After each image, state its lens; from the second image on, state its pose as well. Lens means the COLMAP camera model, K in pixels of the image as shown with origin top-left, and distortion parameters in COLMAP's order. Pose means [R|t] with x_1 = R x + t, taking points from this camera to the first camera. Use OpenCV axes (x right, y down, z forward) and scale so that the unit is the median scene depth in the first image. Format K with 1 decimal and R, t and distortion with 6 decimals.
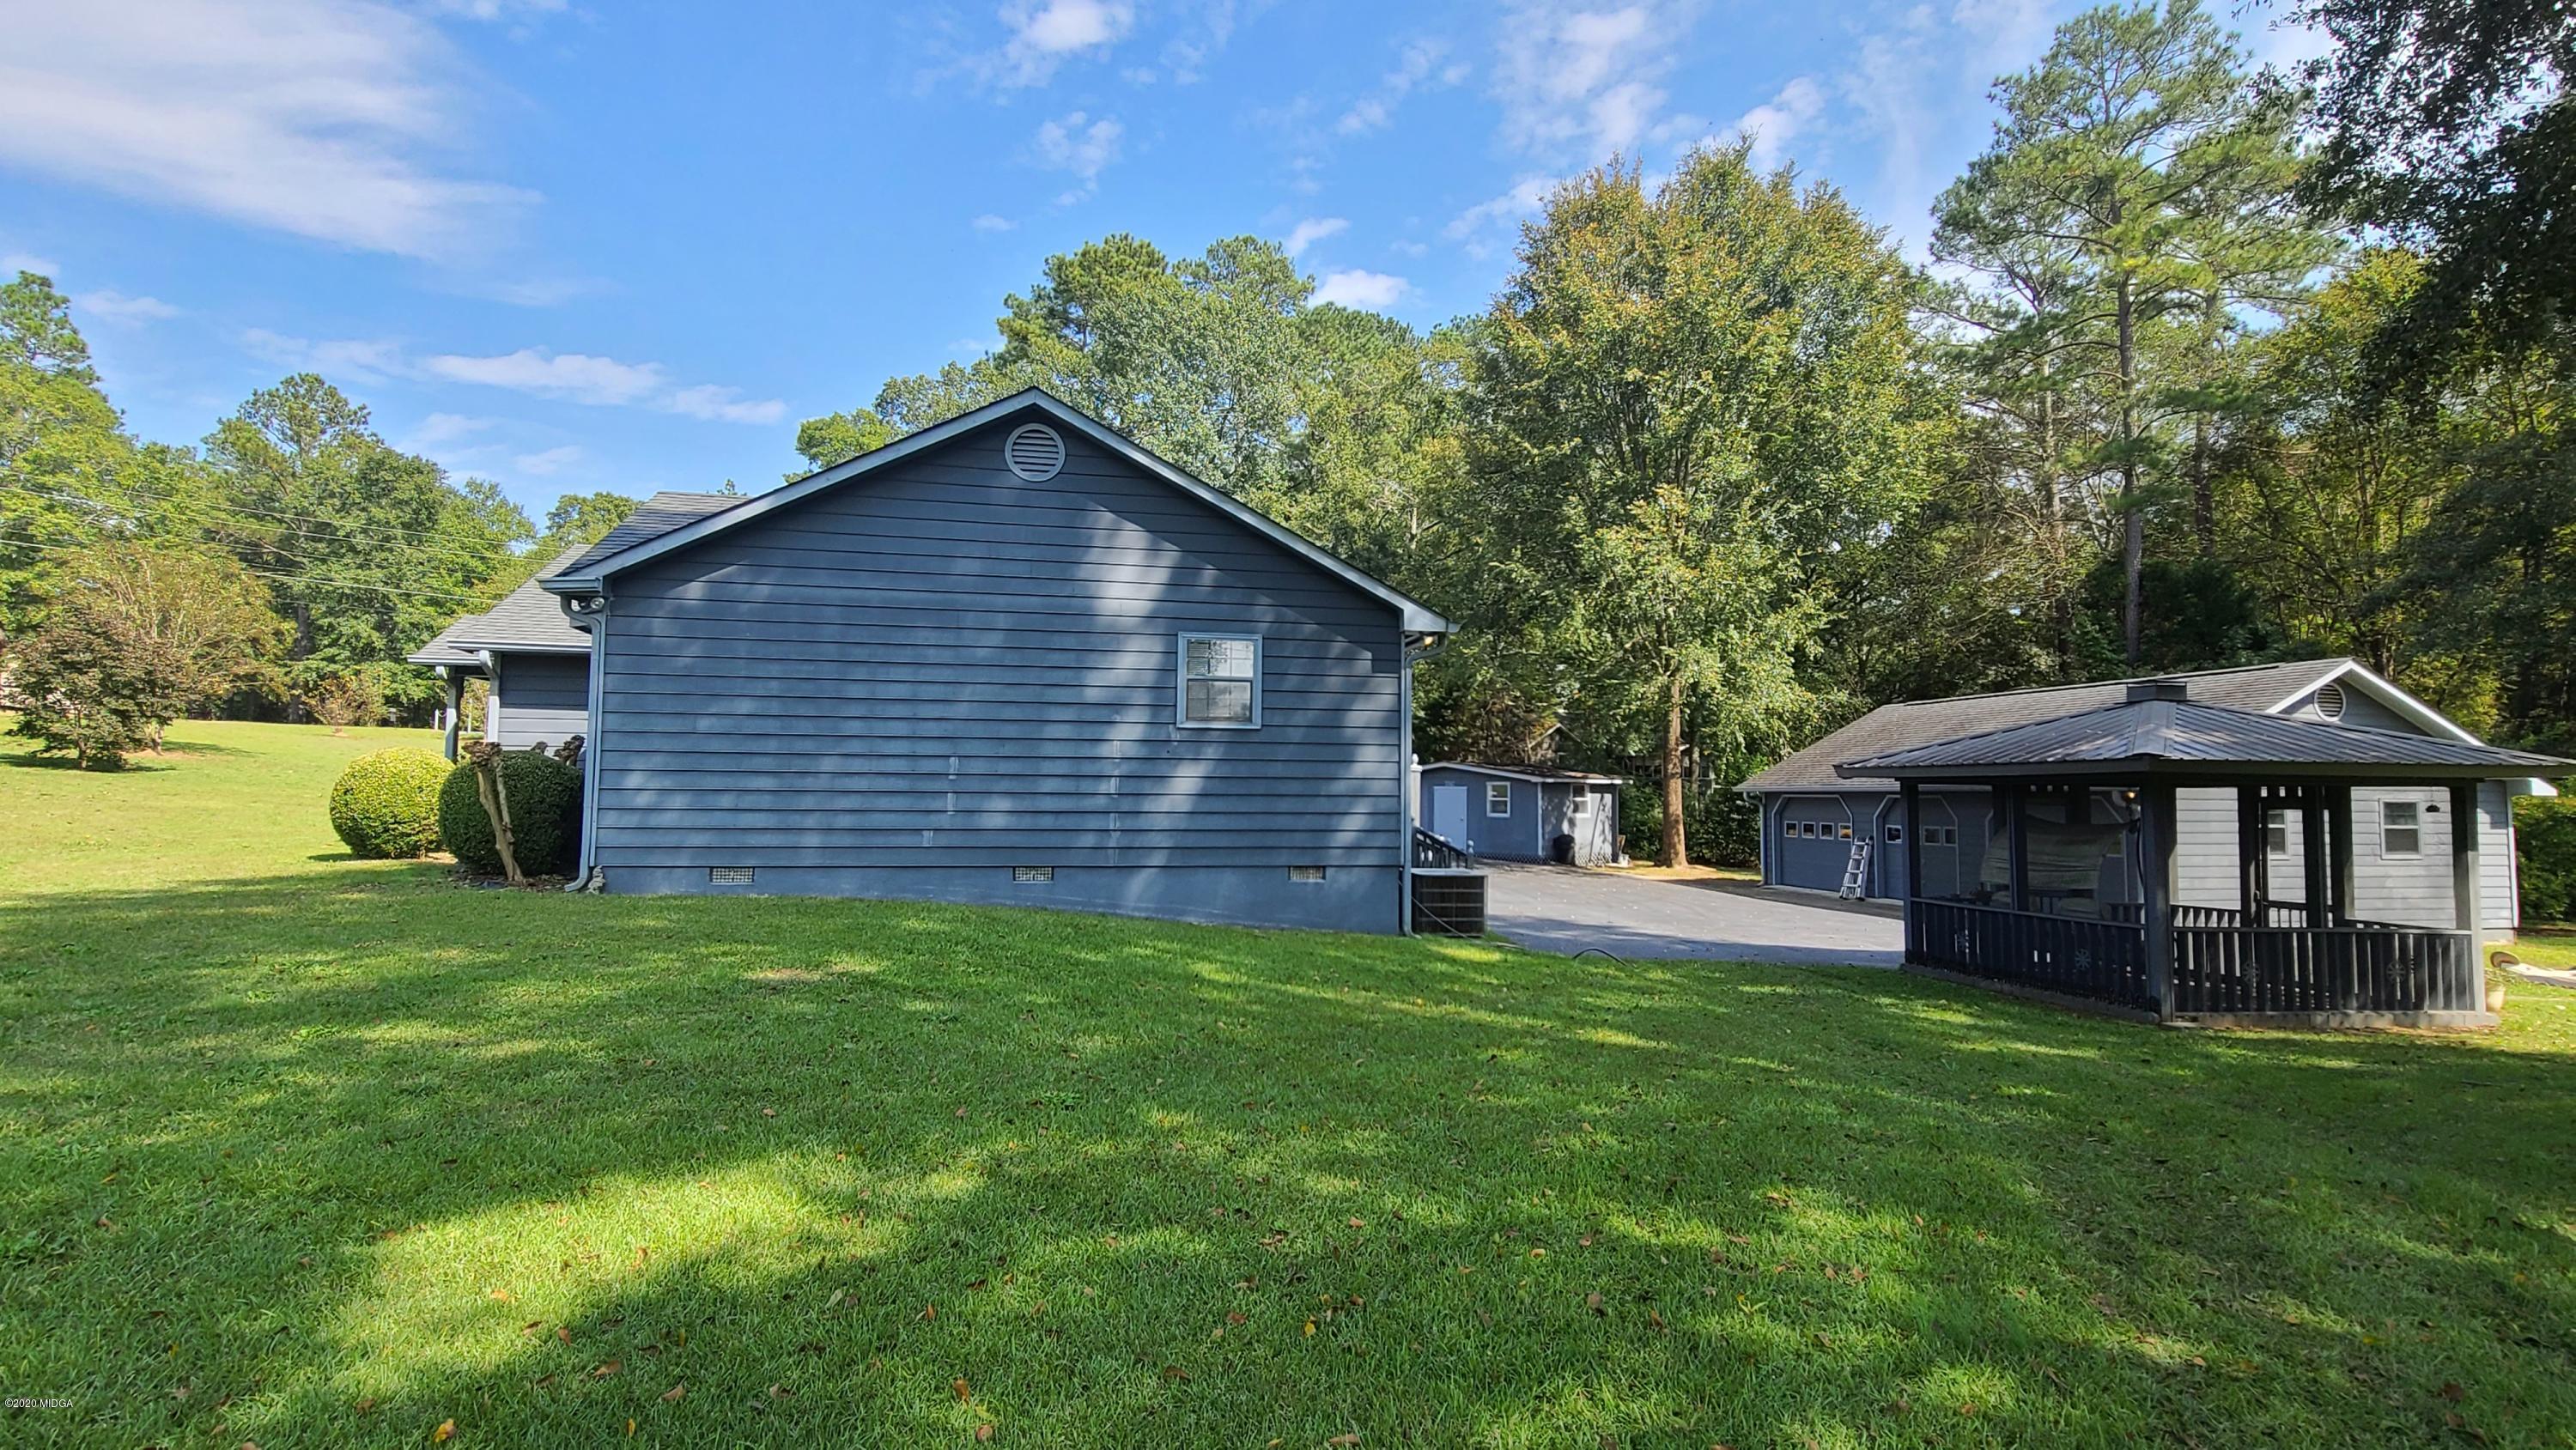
lens RADIAL K [[1061.2, 0, 1288.0], [0, 1061.2, 725.0], [0, 0, 1]] dist [-0.000672, -0.000190]
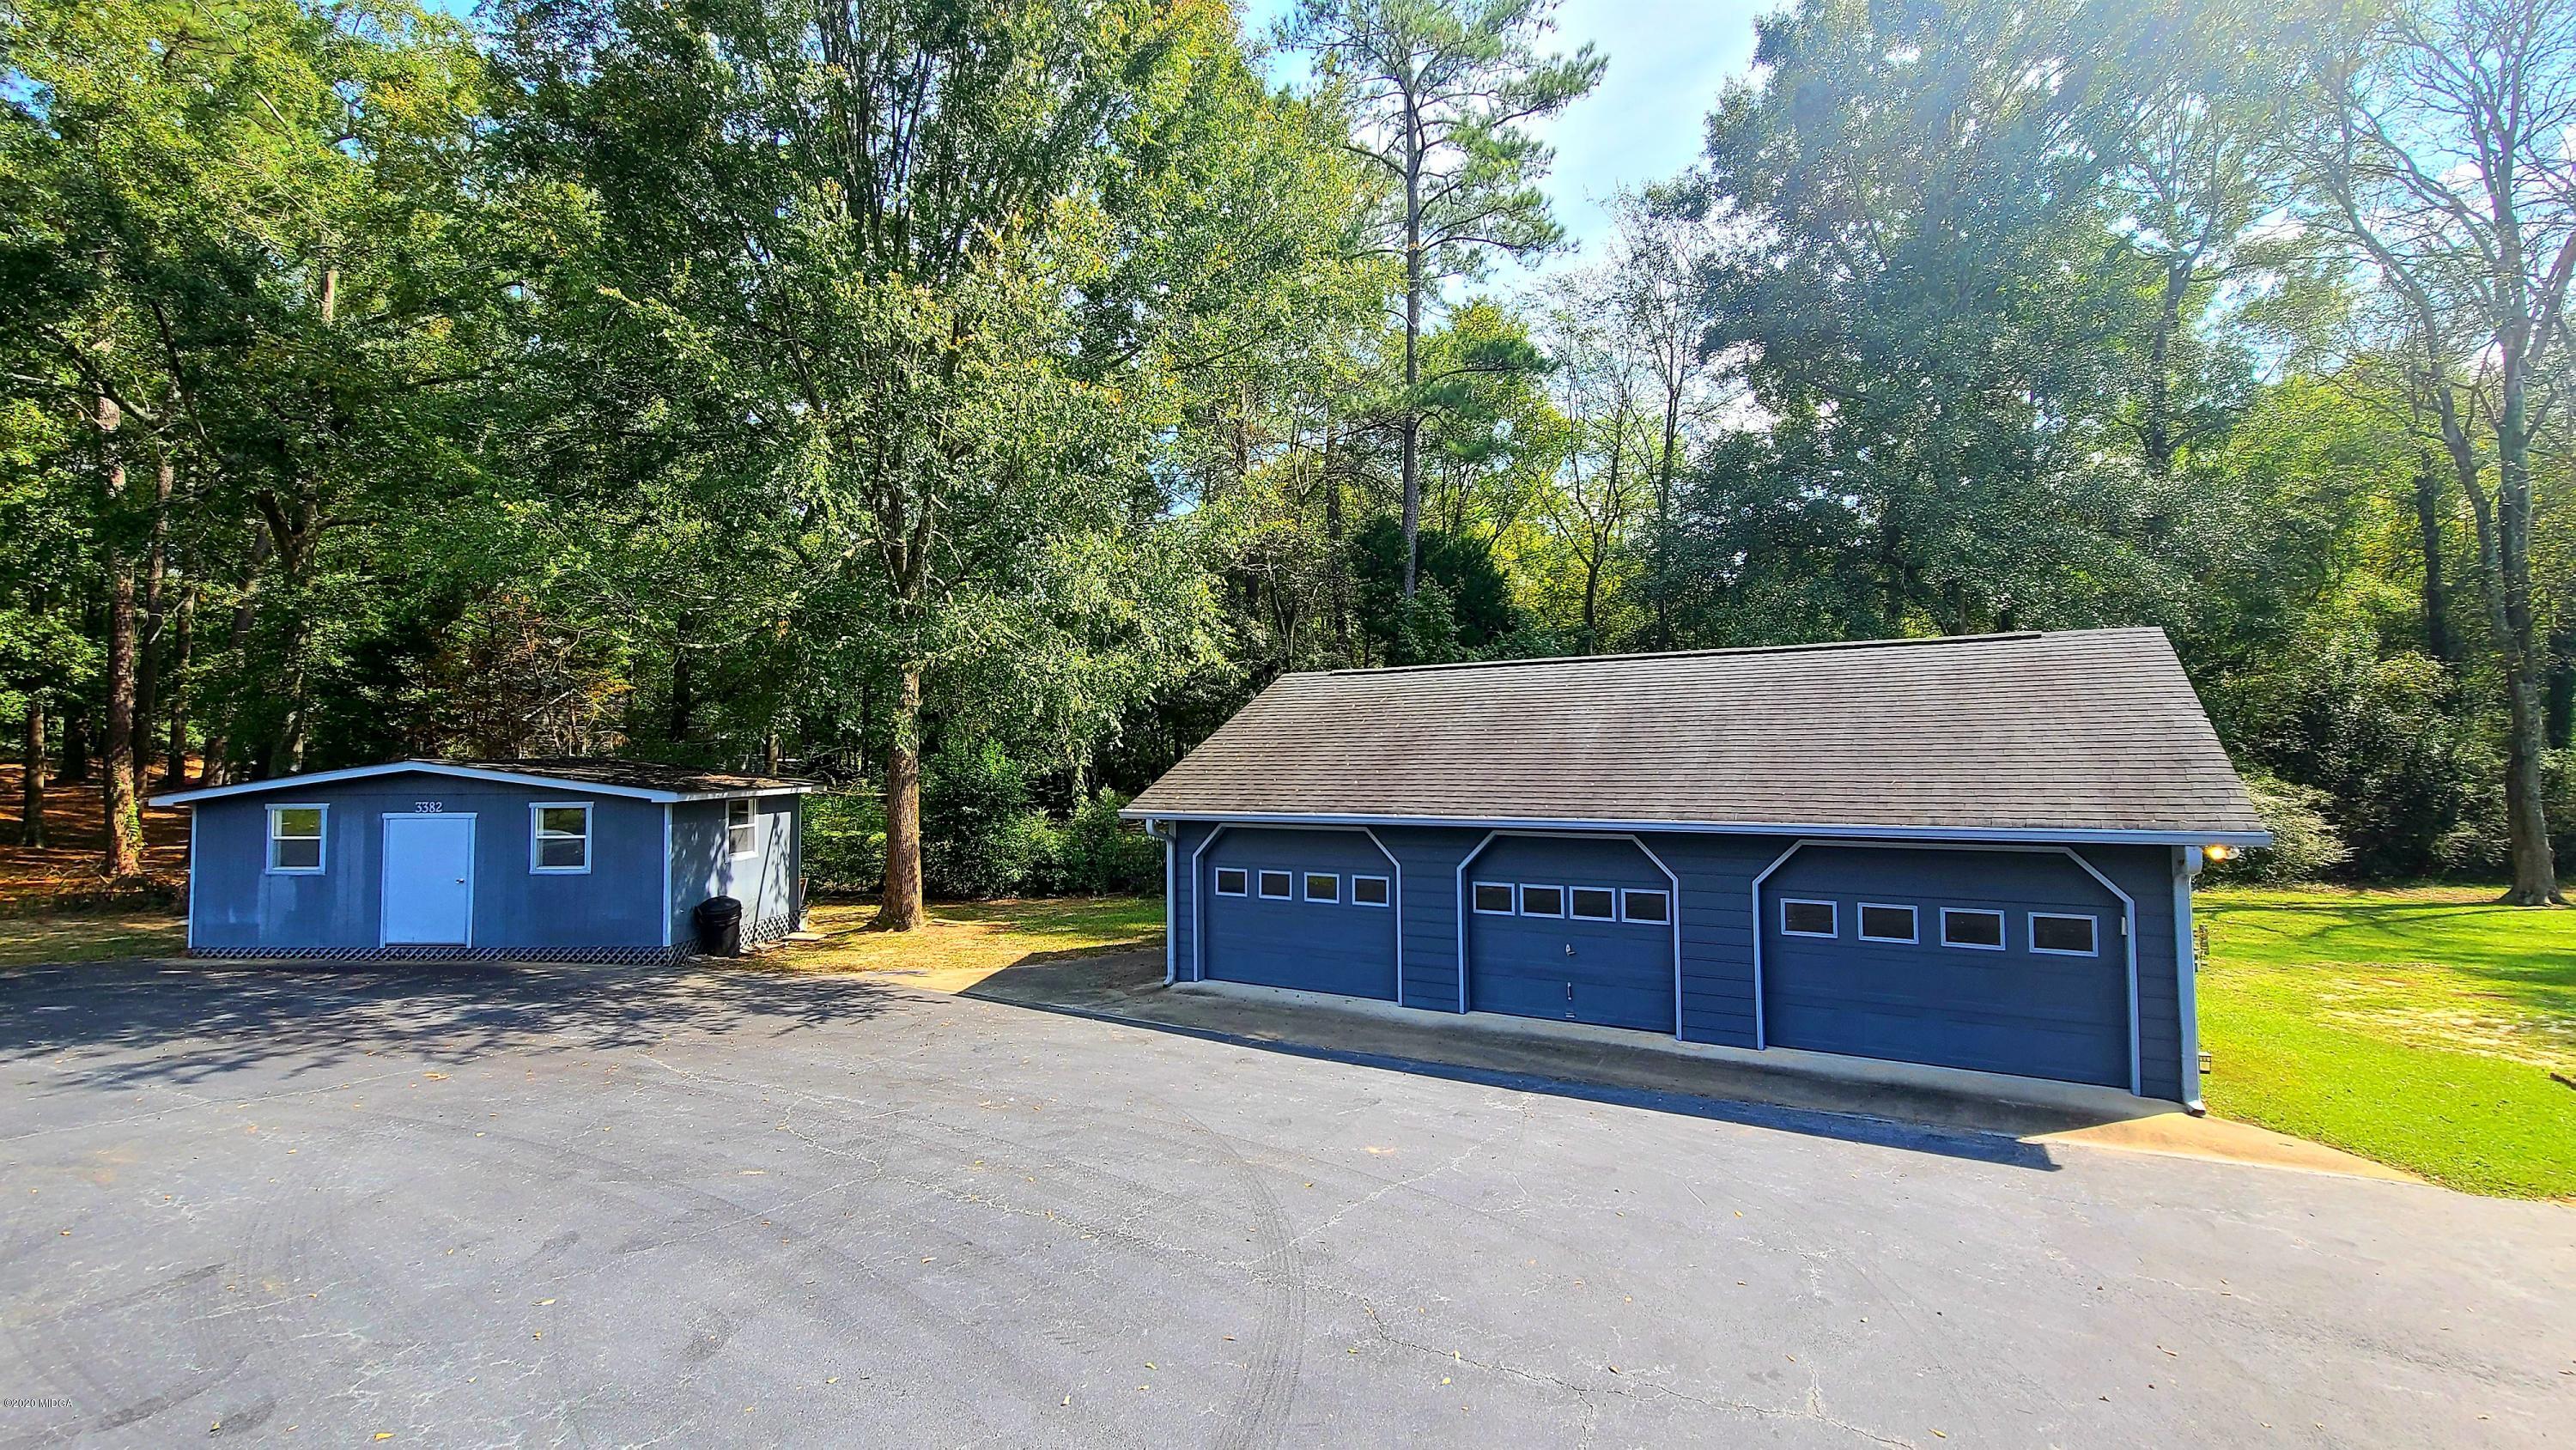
lens RADIAL K [[1061.2, 0, 1288.0], [0, 1061.2, 725.0], [0, 0, 1]] dist [-0.000672, -0.000190]
pose [[0.650959, 0.004487, 0.759099, 0.043853], [-0.023950, 0.999606, 0.014630, 0.002958], [-0.758735, -0.027704, 0.650810, 0.422749]]
